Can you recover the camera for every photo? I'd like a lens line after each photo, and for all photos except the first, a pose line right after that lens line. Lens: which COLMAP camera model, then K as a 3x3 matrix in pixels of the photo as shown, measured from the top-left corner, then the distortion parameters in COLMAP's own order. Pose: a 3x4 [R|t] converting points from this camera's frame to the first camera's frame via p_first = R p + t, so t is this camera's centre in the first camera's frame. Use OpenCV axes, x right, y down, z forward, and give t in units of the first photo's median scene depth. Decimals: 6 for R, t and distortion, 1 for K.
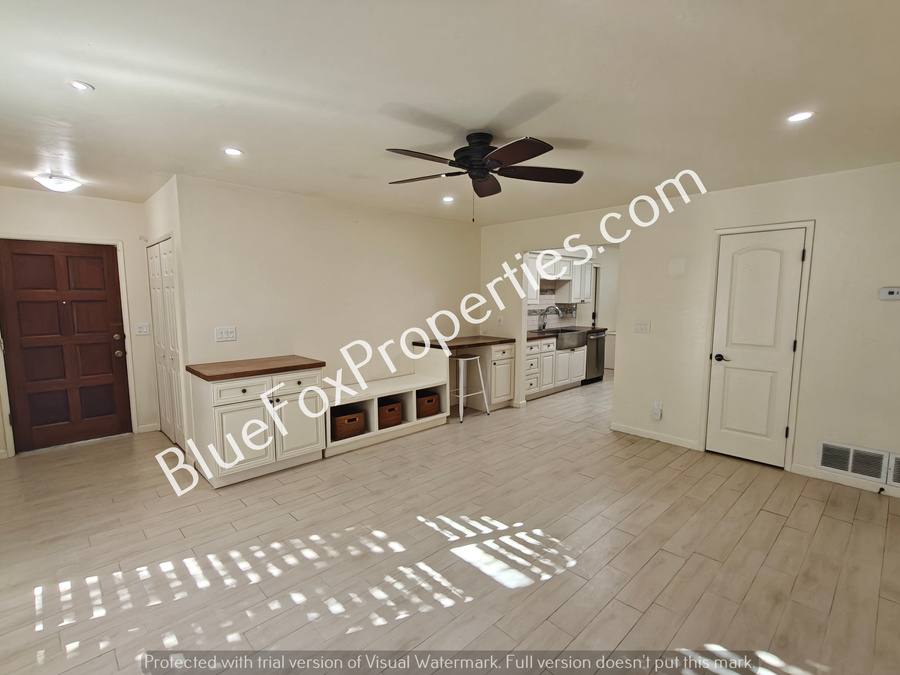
lens RADIAL K [[431.9, 0, 447.7], [0, 431.9, 341.9], [0, 0, 1]] dist [-0.016985, 0.007542]
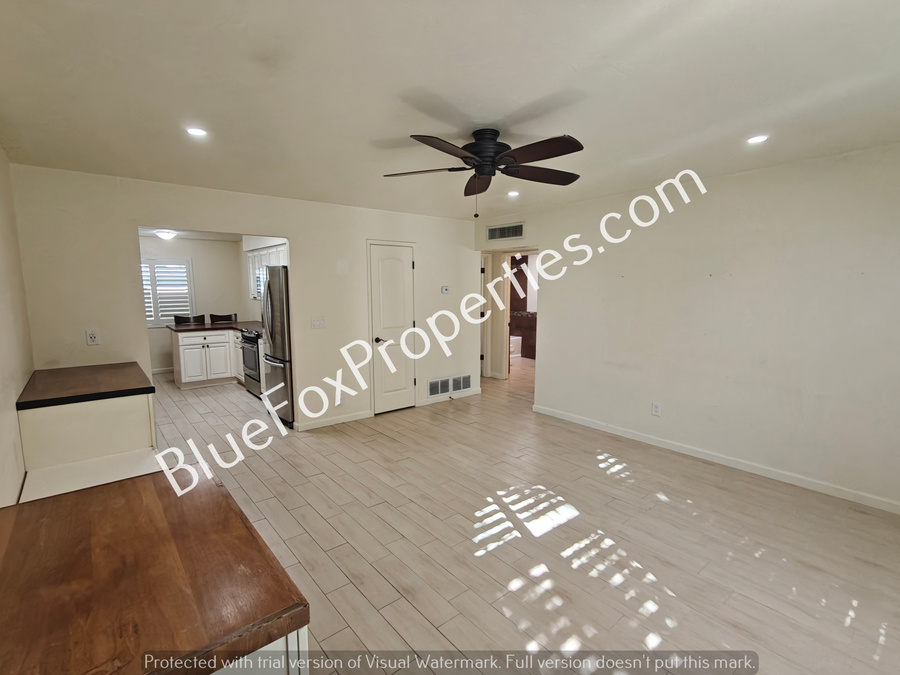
lens RADIAL K [[434.8, 0, 440.1], [0, 434.8, 340.6], [0, 0, 1]] dist [0.003691, 0.000003]
pose [[0.074876, -0.122784, 0.989605, -0.995867], [0.114340, 0.986902, 0.113797, -0.136571], [-0.990616, 0.104631, 0.087934, 1.078903]]
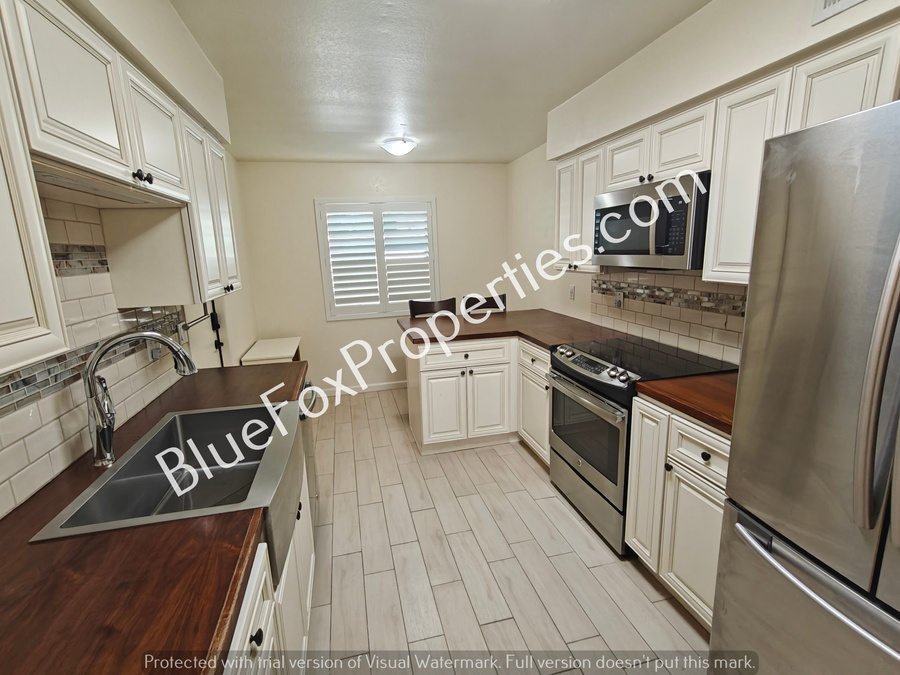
lens RADIAL K [[431.9, 0, 447.7], [0, 431.9, 341.9], [0, 0, 1]] dist [-0.016985, 0.007542]
pose [[0.494726, -0.193251, 0.847290, 0.398182], [0.129543, 0.980468, 0.147988, -0.237643], [-0.859340, 0.036547, 0.510097, 2.102677]]
